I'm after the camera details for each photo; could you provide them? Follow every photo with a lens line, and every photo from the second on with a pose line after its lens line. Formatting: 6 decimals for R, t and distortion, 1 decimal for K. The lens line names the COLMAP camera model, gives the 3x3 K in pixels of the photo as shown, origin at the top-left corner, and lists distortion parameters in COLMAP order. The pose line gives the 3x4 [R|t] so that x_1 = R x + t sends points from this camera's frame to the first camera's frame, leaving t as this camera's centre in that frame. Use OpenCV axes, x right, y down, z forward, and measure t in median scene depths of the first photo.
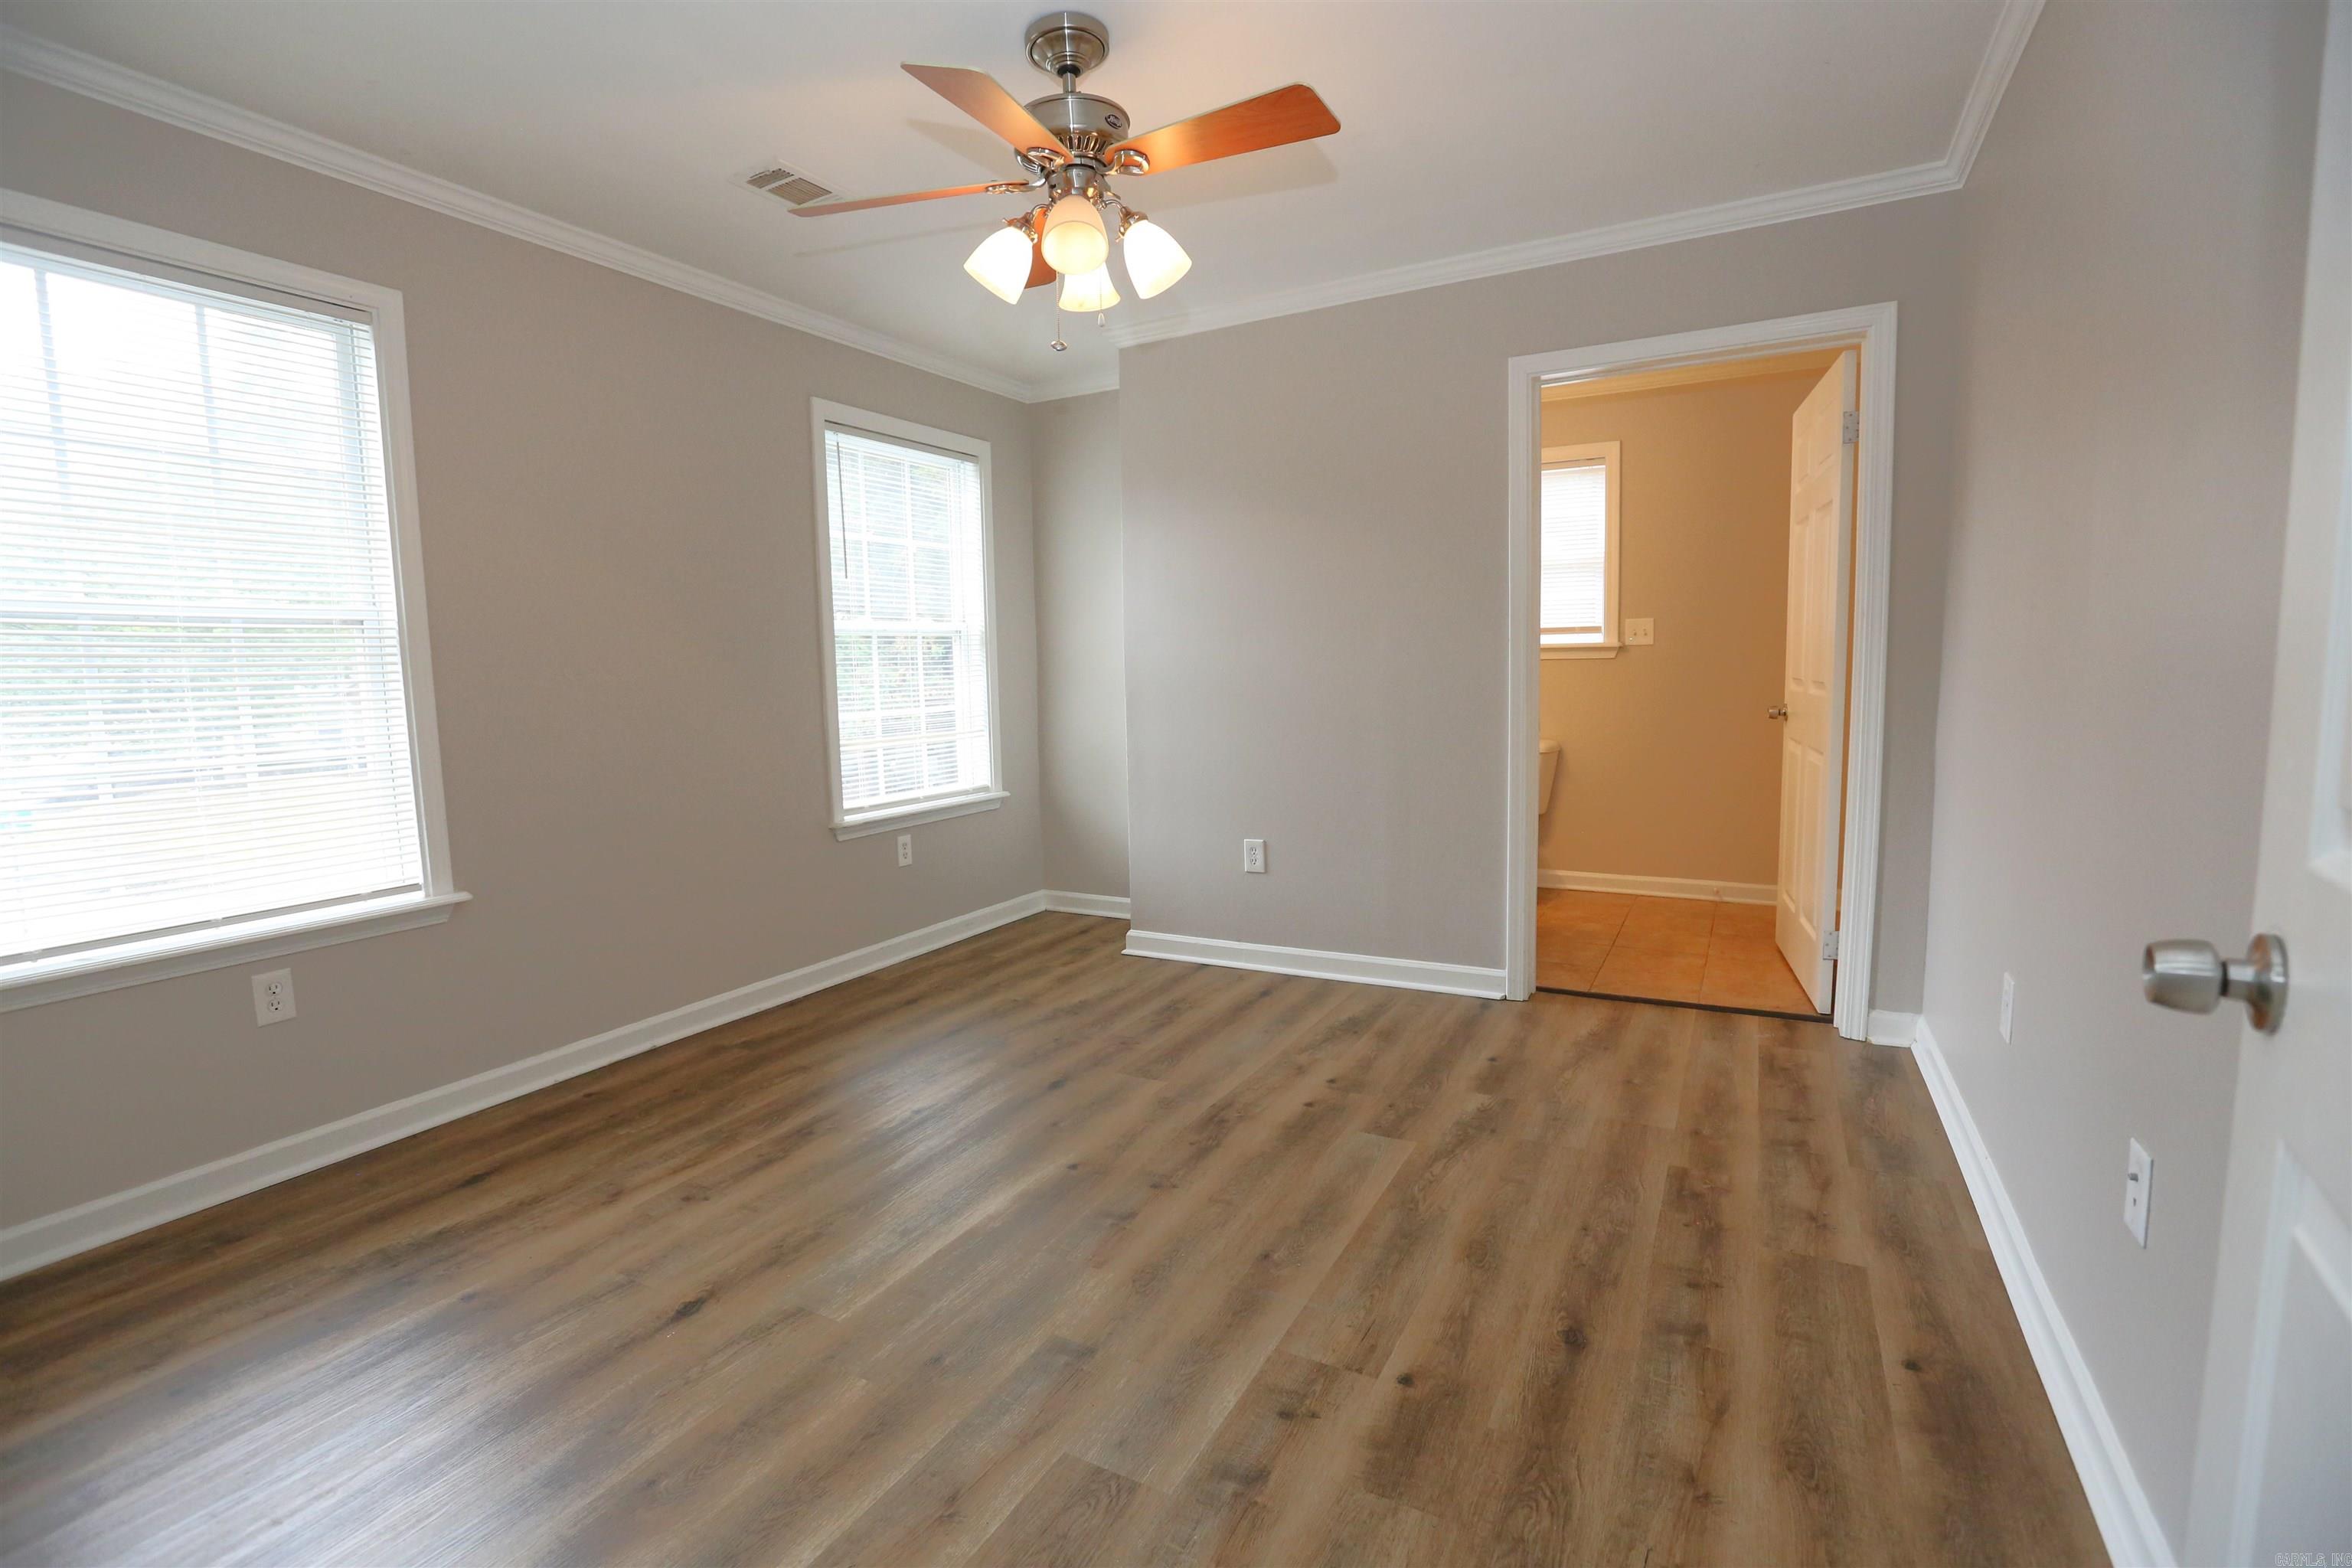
lens RADIAL K [[1068.6, 0, 1167.2], [0, 1068.6, 768.2], [0, 0, 1]] dist [-0.055460, 0.019726]
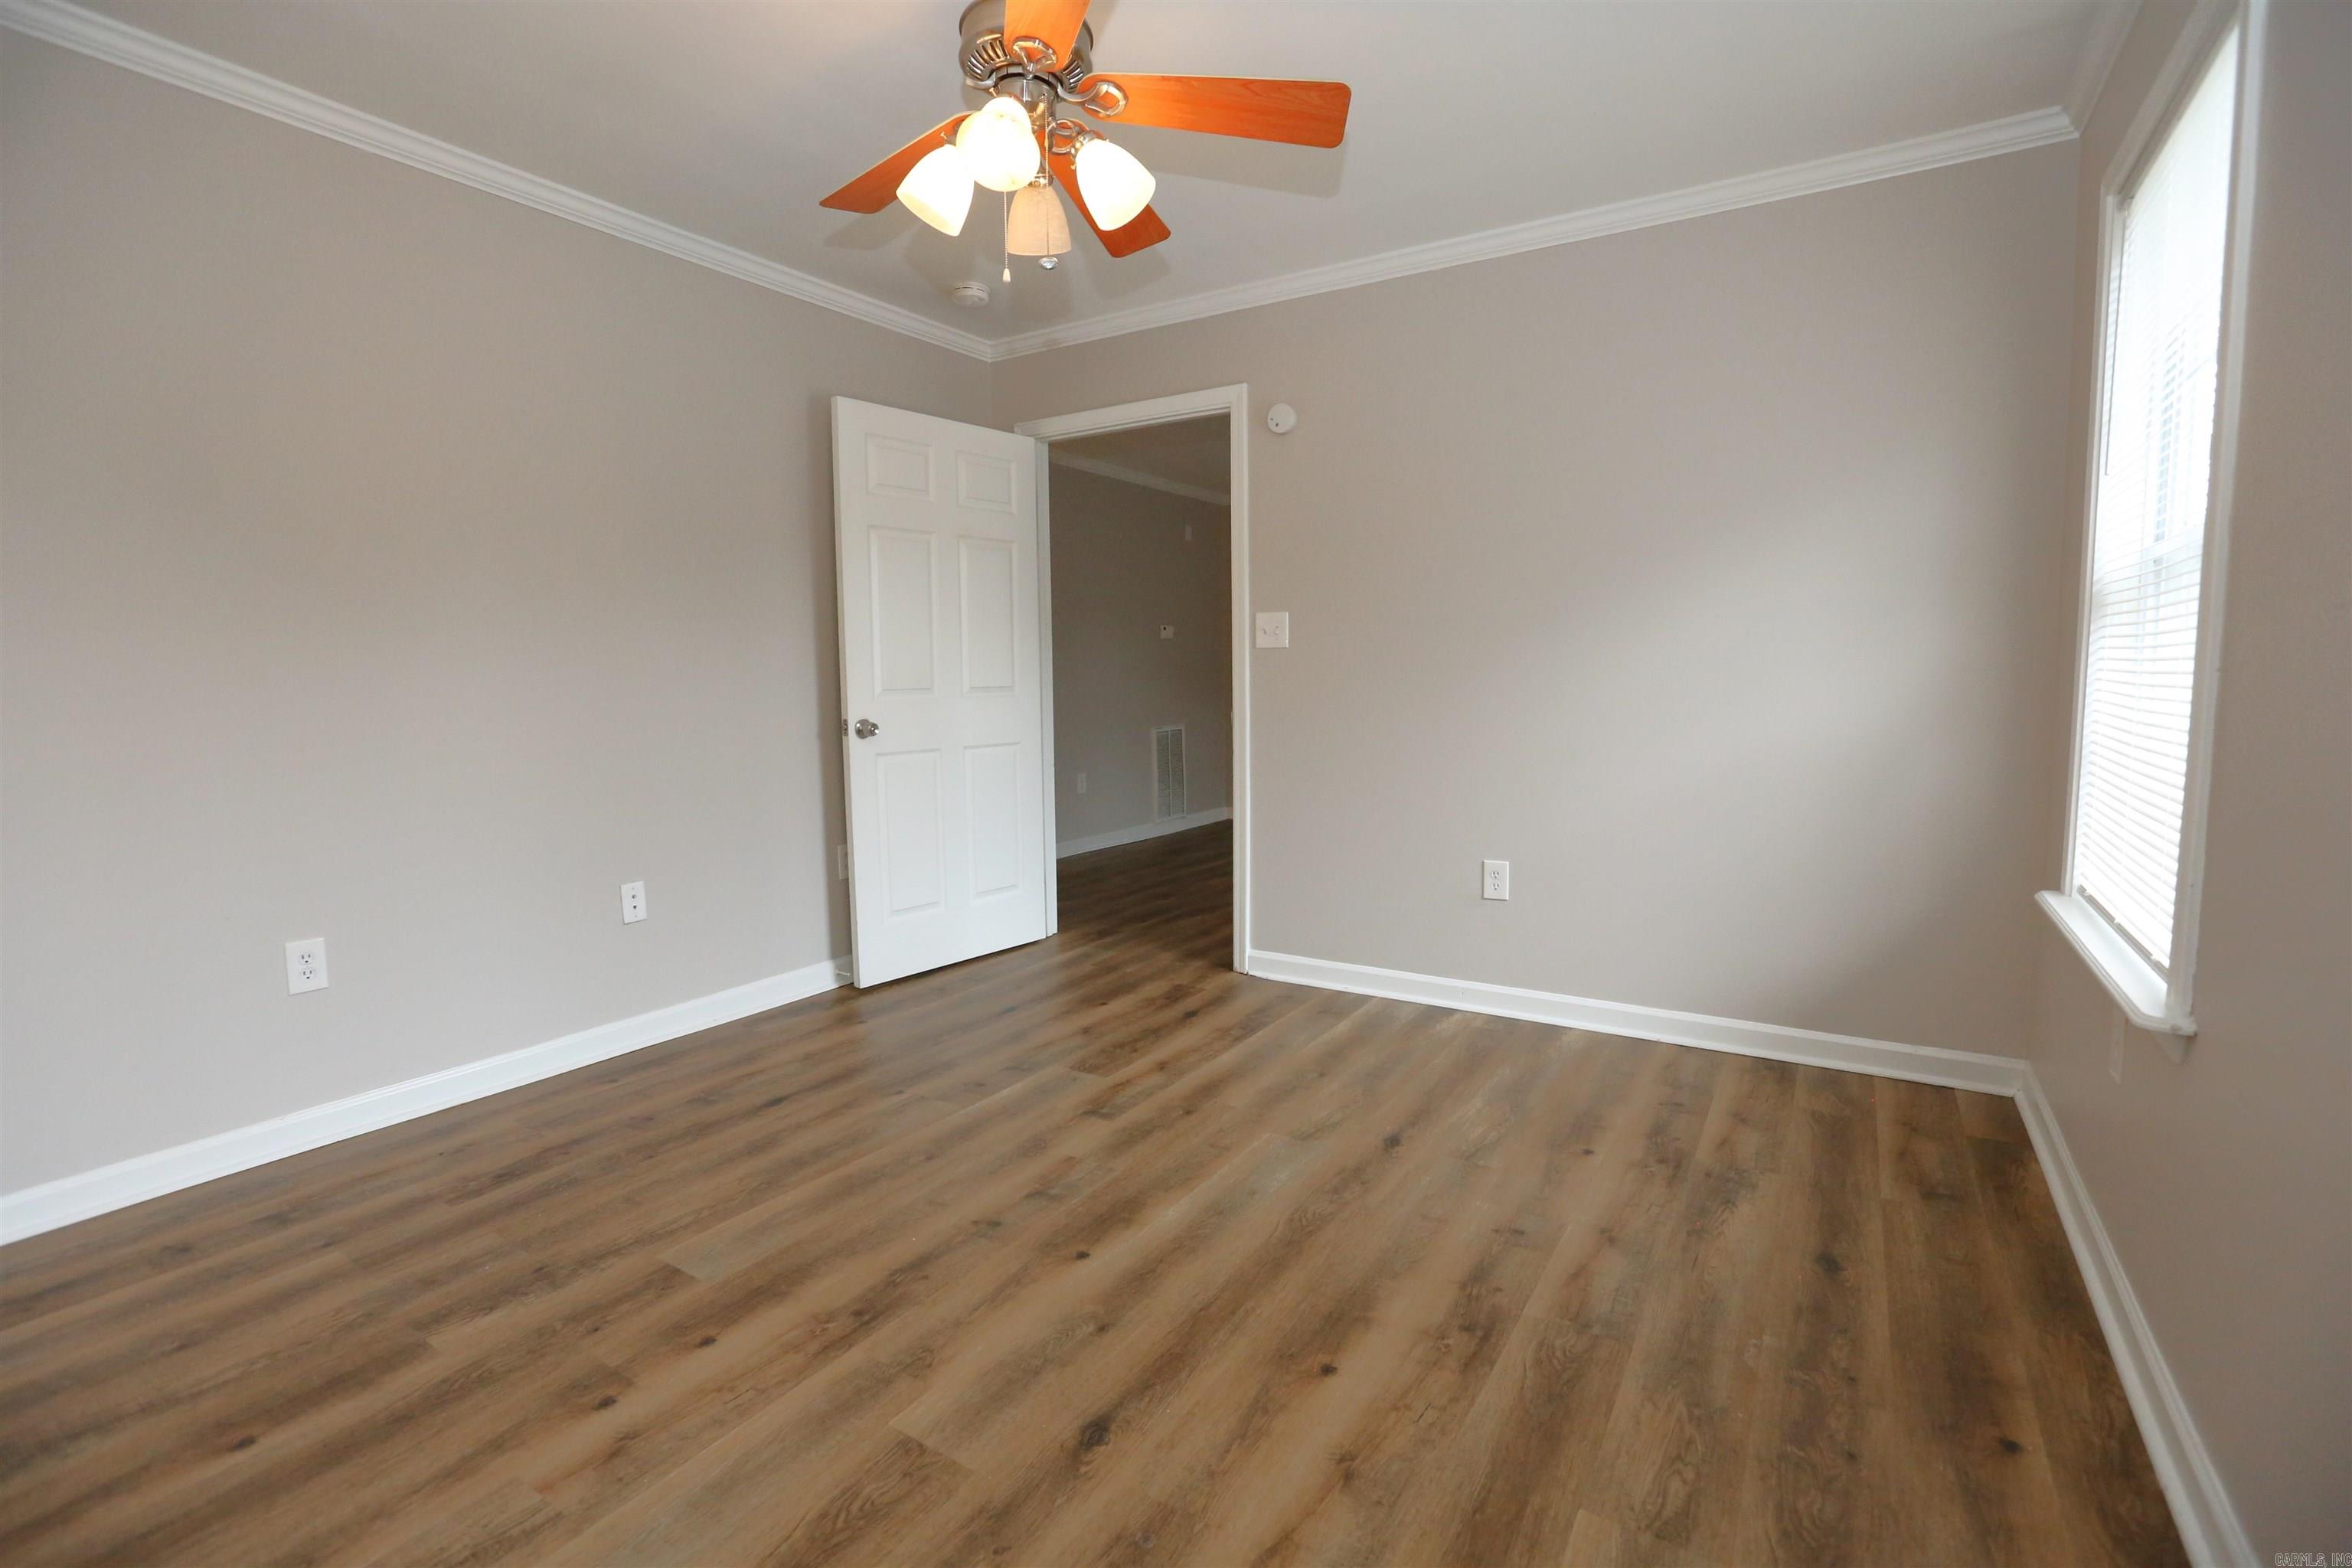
lens RADIAL K [[1067.0, 0, 1165.2], [0, 1067.0, 778.3], [0, 0, 1]] dist [-0.062285, 0.028809]
pose [[-0.997212, 0.027198, 0.069486, -0.210966], [0.040232, 0.980236, 0.193697, -0.137649], [-0.062845, 0.195953, -0.978597, 1.654965]]
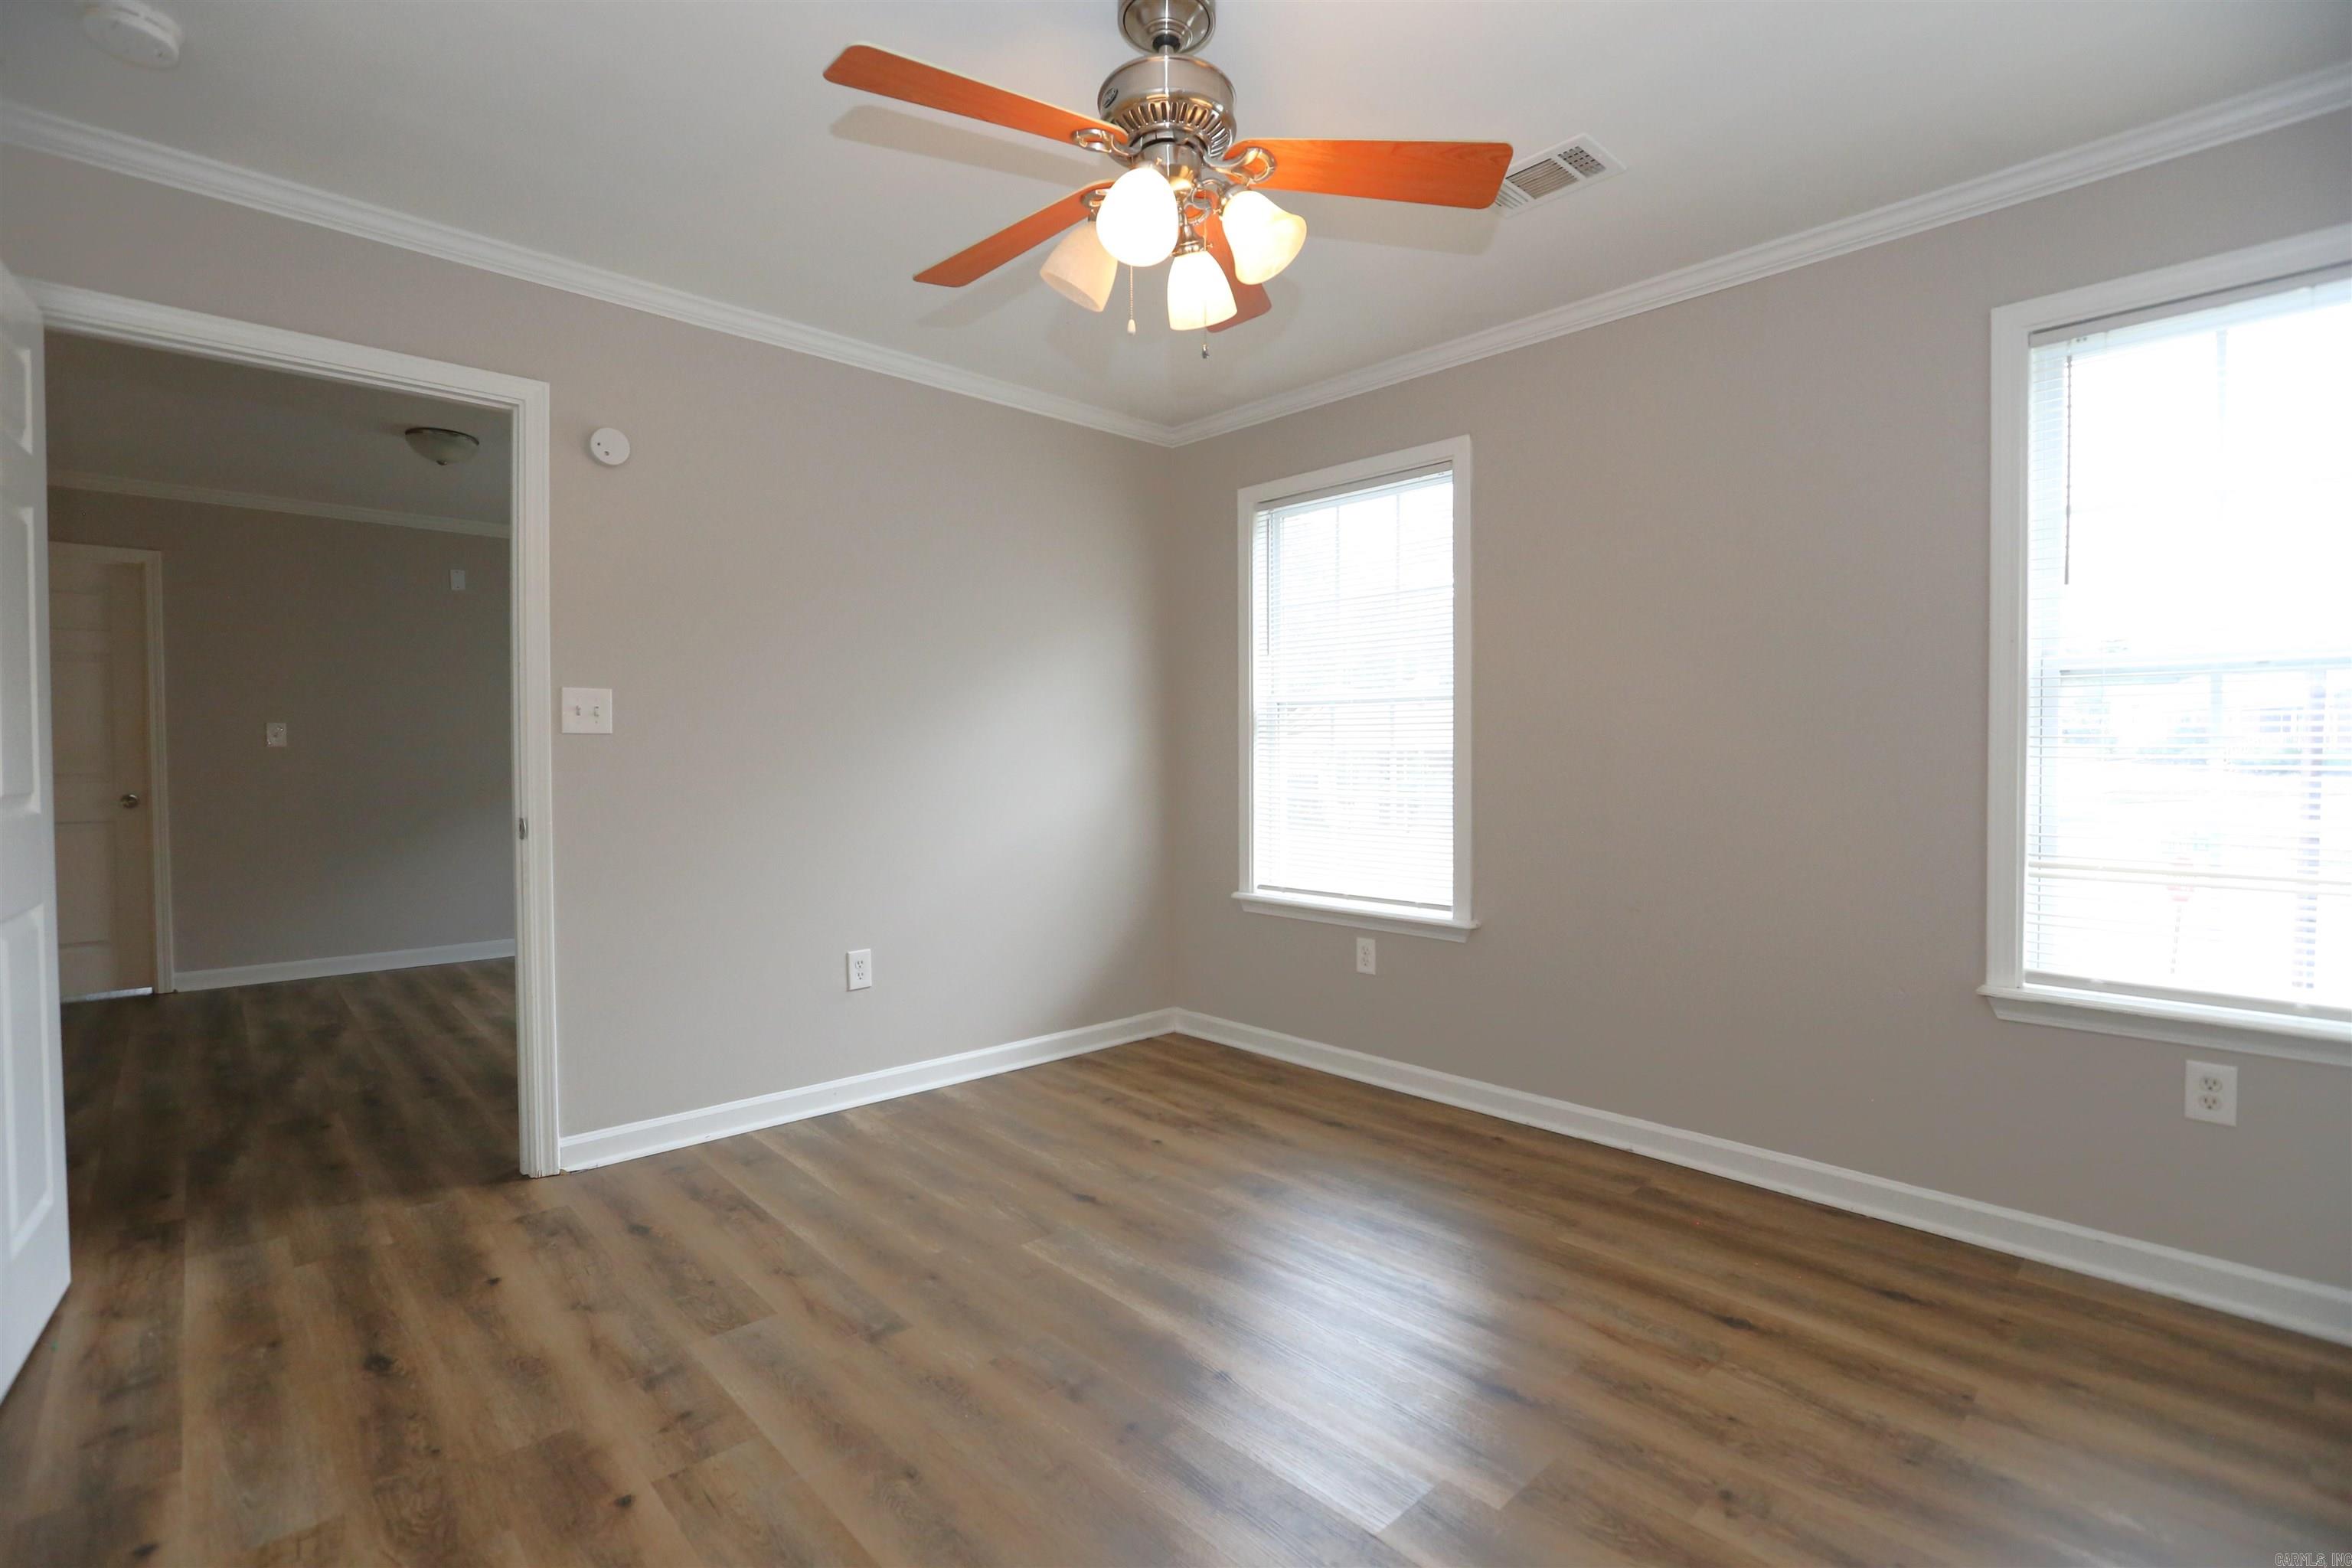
lens RADIAL K [[1068.6, 0, 1167.2], [0, 1068.6, 768.2], [0, 0, 1]] dist [-0.055460, 0.019726]
pose [[-0.307073, 0.034875, -0.951047, 0.617713], [-0.084413, 0.994391, 0.063720, -0.110245], [0.947935, 0.099847, -0.302407, 1.104579]]
